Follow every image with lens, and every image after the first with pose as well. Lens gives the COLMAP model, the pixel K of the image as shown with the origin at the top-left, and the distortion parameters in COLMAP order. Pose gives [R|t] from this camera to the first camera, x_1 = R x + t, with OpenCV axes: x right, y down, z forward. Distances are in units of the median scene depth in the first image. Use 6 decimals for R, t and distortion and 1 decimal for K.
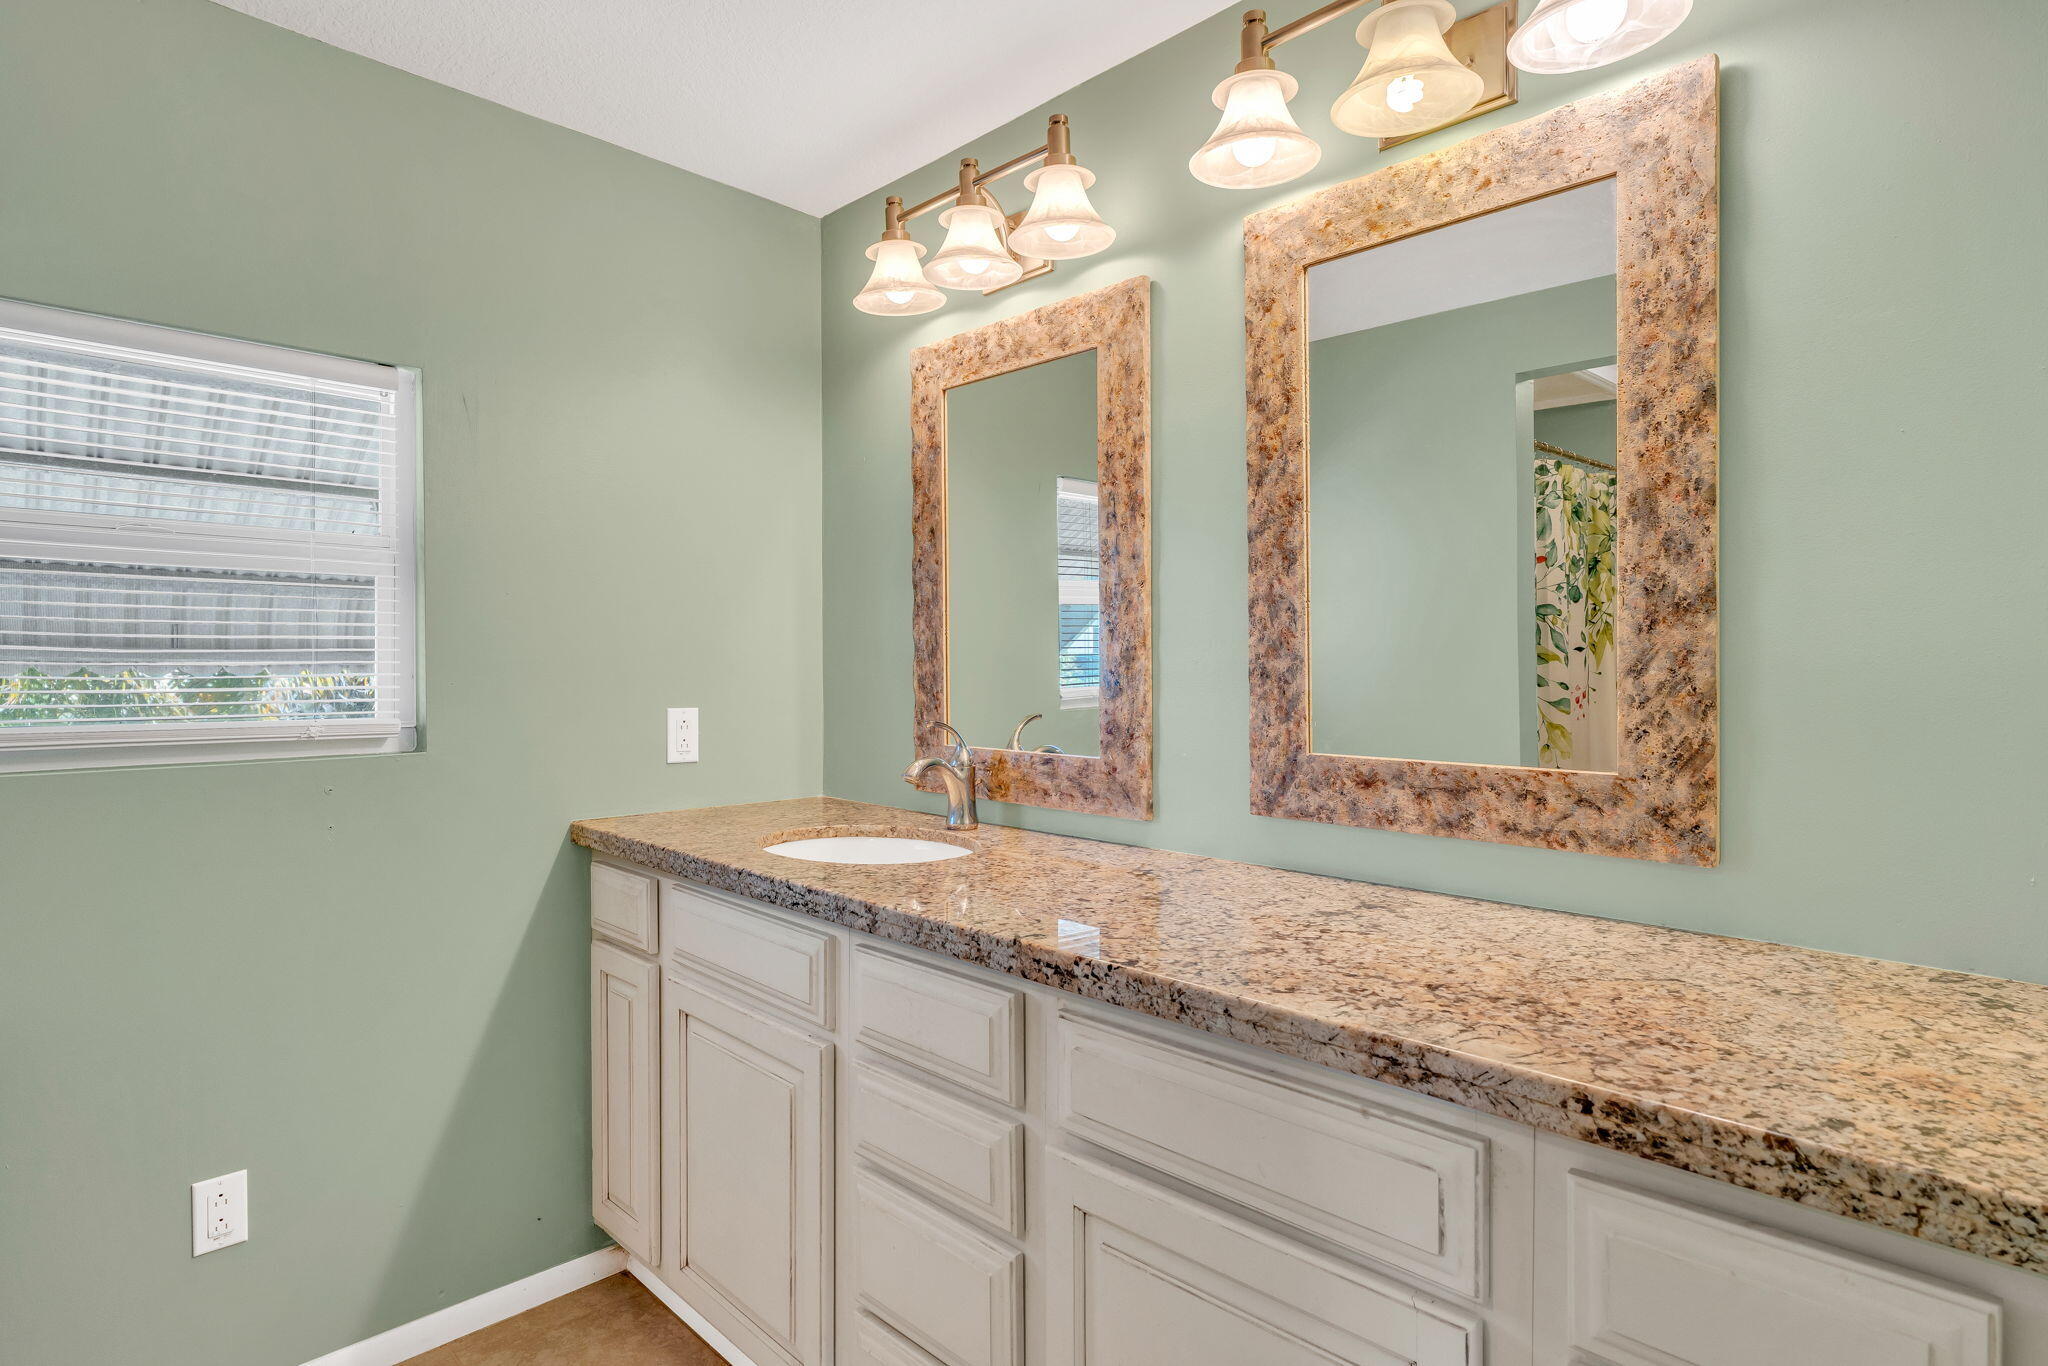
lens RADIAL K [[1052.8, 0, 1024.5], [0, 1052.8, 676.3], [0, 0, 1]] dist [-0.011577, 0.000154]
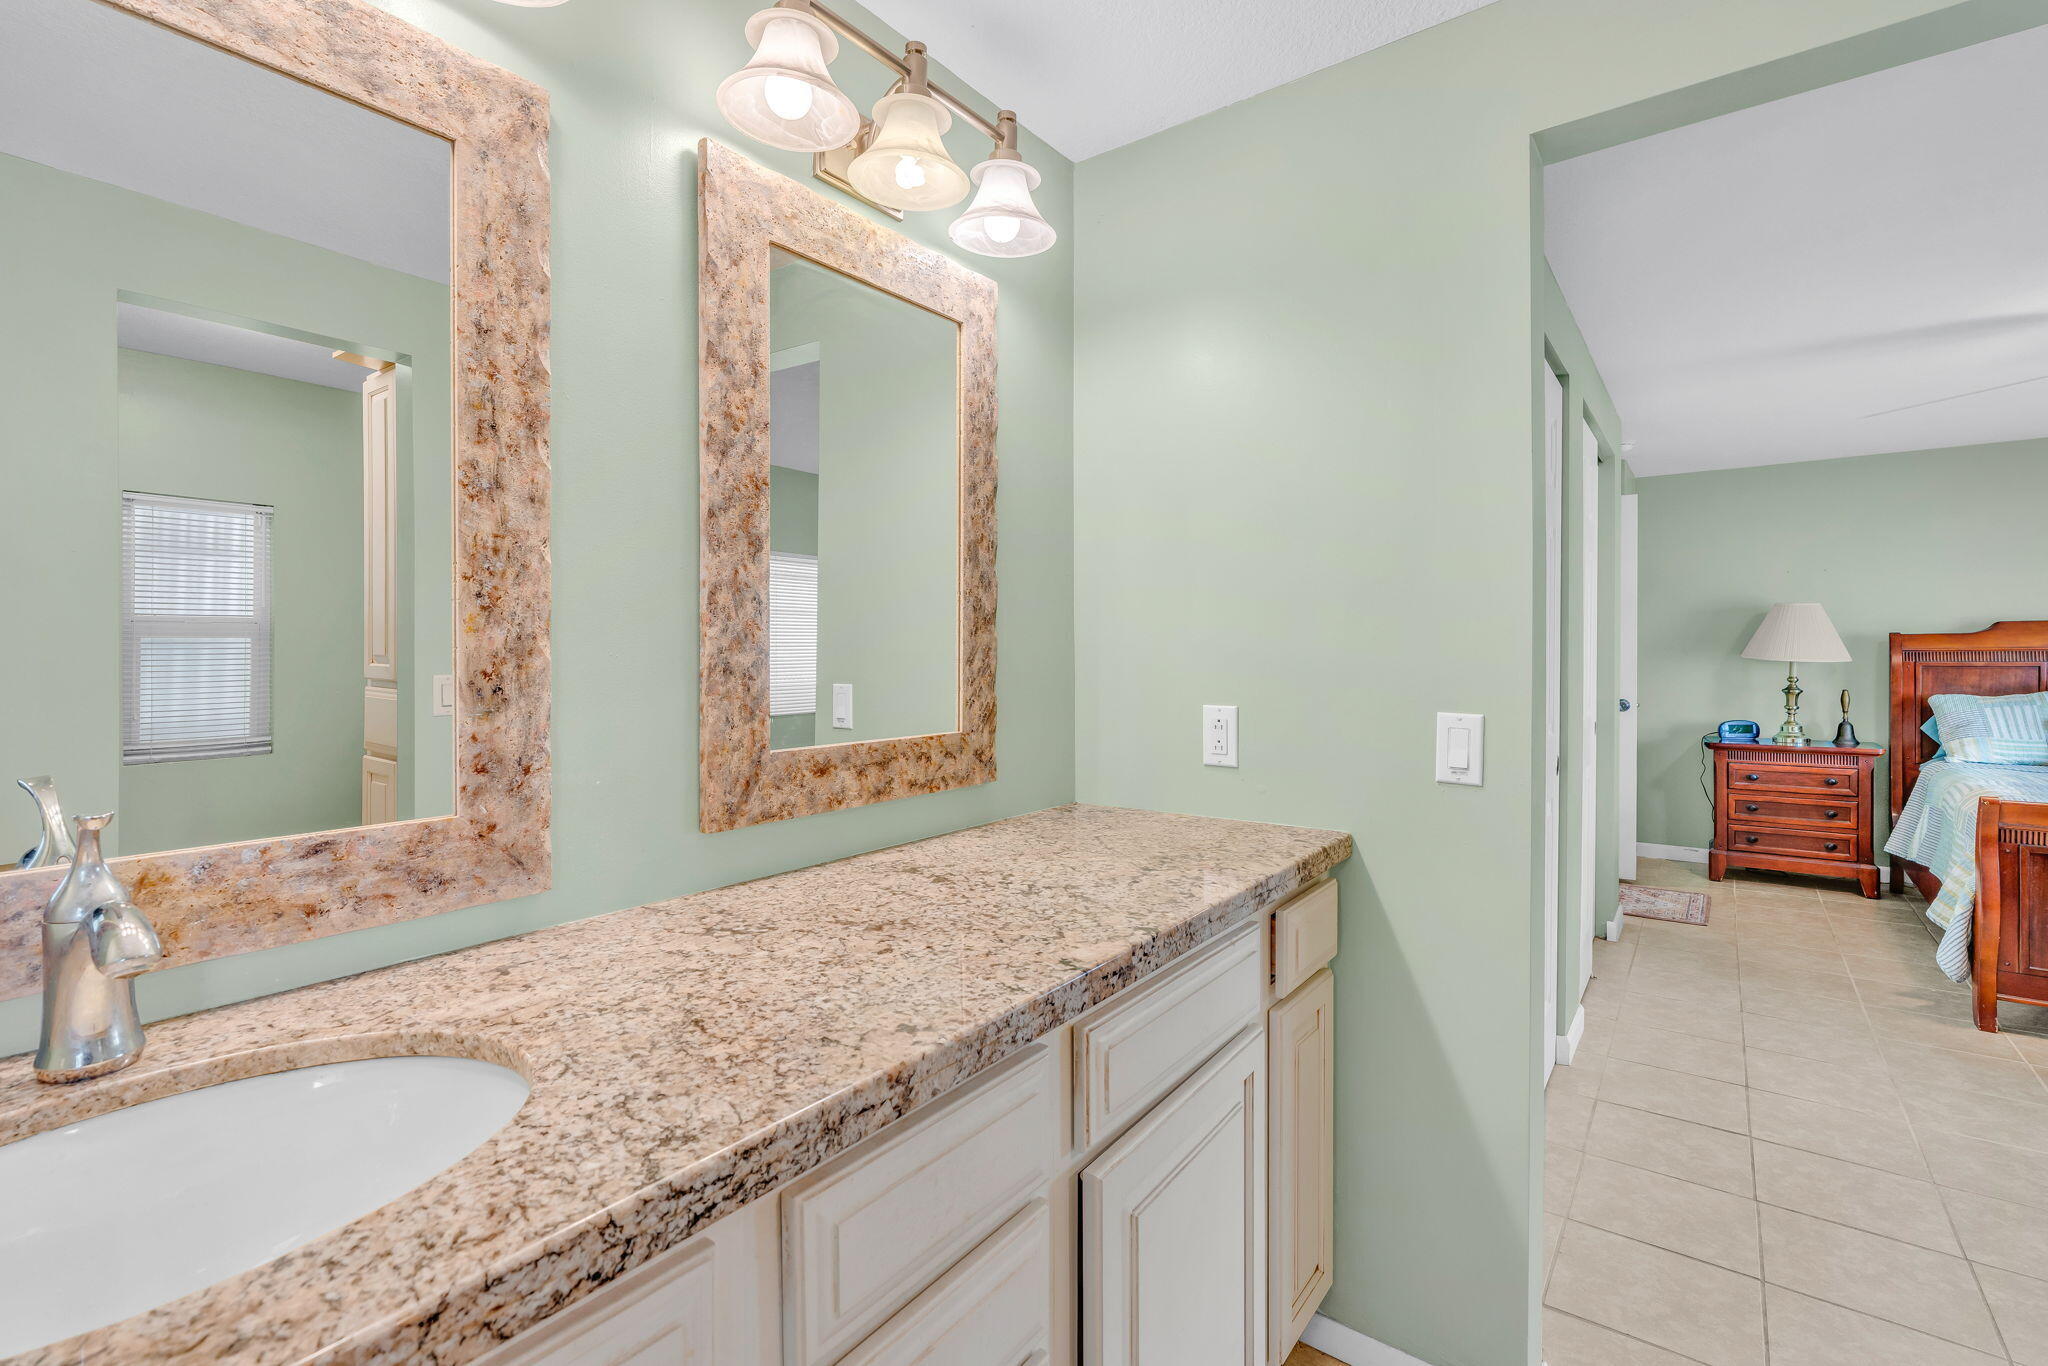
lens RADIAL K [[933.4, 0, 1022.1], [0, 933.4, 651.7], [0, 0, 1]] dist [-0.003146, -0.000155]
pose [[-0.139791, -0.000375, 0.990181, -0.594412], [0.013539, 0.999906, 0.002290, -0.016358], [-0.990089, 0.013726, -0.139772, 0.880339]]
